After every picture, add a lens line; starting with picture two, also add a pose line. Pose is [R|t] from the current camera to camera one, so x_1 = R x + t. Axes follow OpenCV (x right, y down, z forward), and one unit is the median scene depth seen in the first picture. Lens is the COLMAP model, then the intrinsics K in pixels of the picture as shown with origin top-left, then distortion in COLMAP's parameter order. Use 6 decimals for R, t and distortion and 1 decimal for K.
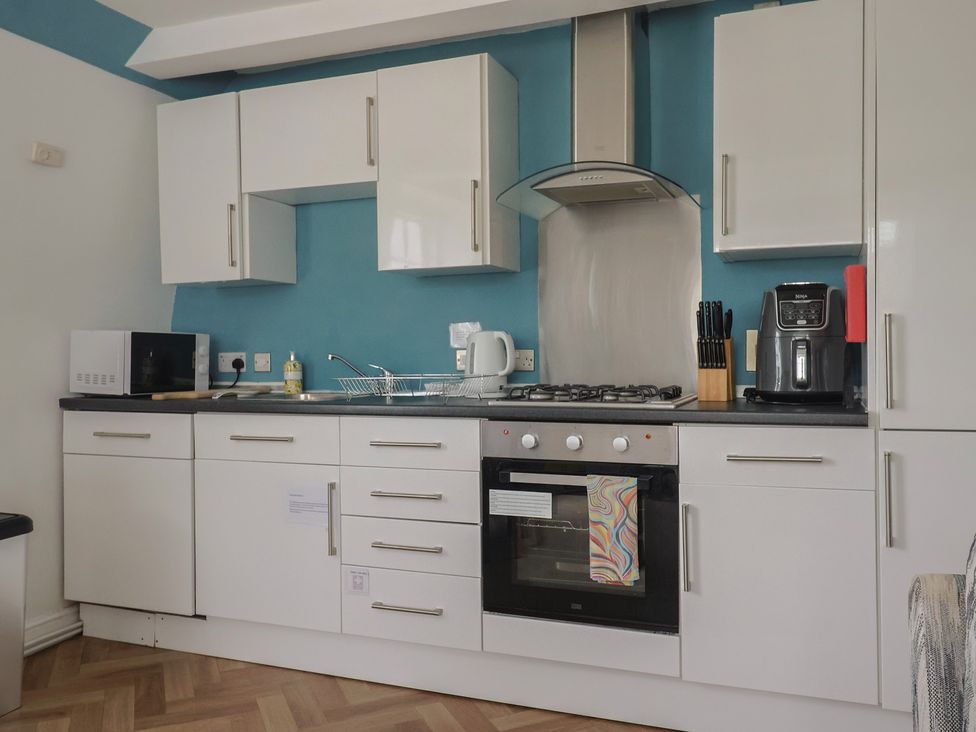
lens RADIAL K [[808.6, 0, 496.6], [0, 808.6, 364.2], [0, 0, 1]] dist [0.002581, 0.002878]
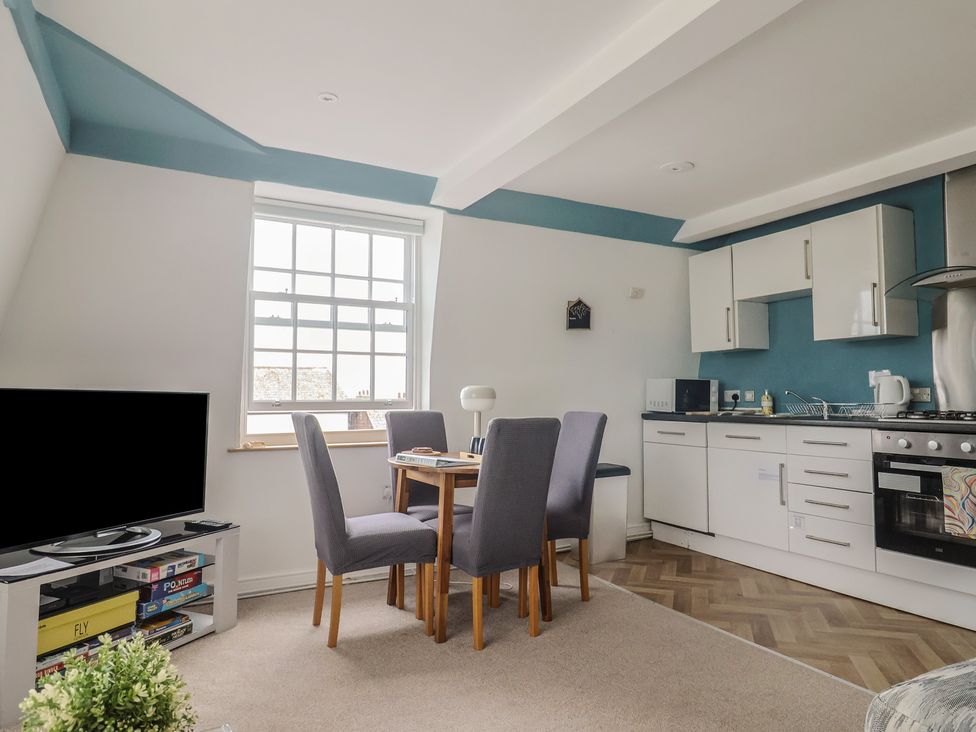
lens RADIAL K [[634.8, 0, 493.8], [0, 634.8, 365.4], [0, 0, 1]] dist [-0.002501, -0.002247]
pose [[0.752322, -0.027133, -0.658237, 0.219072], [-0.012179, 0.998408, -0.055075, 0.015659], [0.658684, 0.049451, 0.750793, -0.421224]]
